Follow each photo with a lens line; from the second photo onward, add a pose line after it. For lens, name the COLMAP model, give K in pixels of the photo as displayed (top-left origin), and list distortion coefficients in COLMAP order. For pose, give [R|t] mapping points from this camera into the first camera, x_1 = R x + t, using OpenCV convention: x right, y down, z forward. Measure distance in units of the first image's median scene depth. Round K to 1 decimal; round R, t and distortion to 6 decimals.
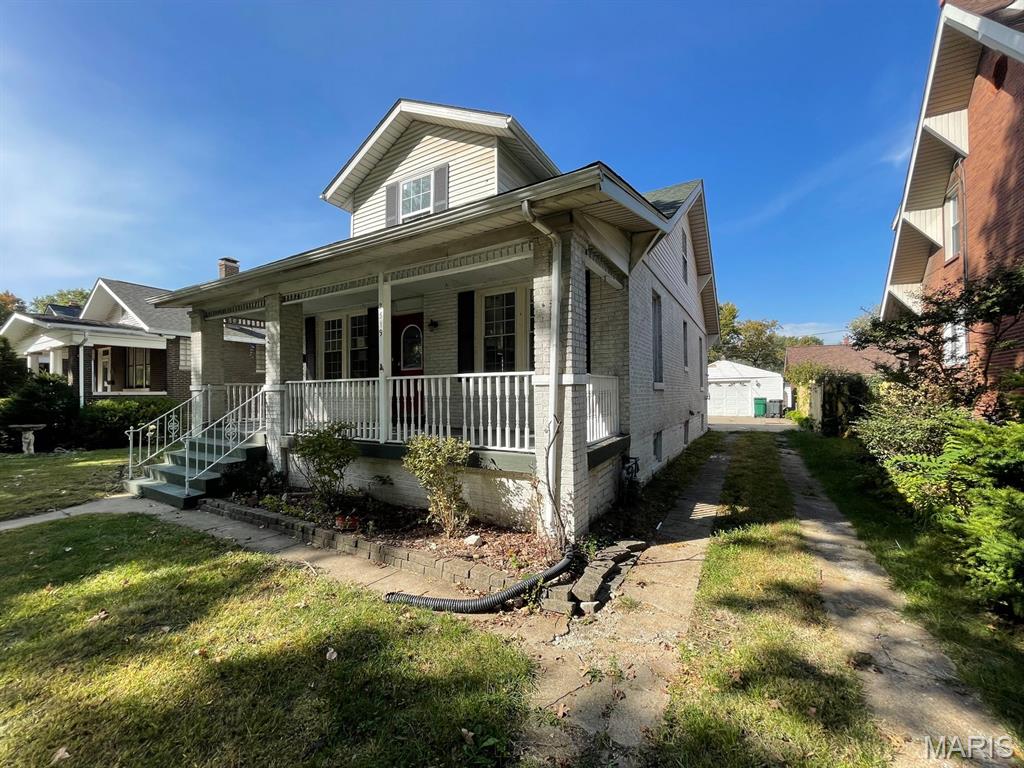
lens RADIAL K [[411.6, 0, 507.4], [0, 411.6, 388.7], [0, 0, 1]] dist [-0.004351, 0.001490]
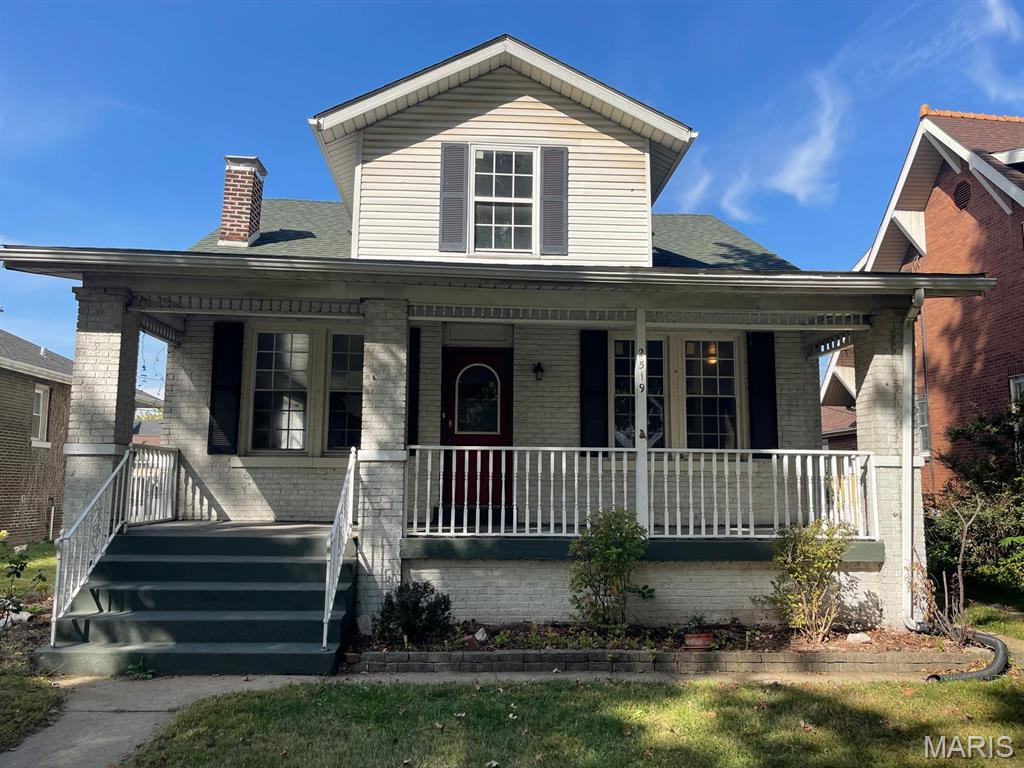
lens RADIAL K [[774.7, 0, 509.3], [0, 774.7, 385.9], [0, 0, 1]] dist [0.033098, -0.003146]
pose [[0.828603, 0.087264, 0.552994, -0.932156], [-0.023305, 0.992297, -0.121667, 0.026196], [-0.559351, 0.087926, 0.824254, -0.013644]]
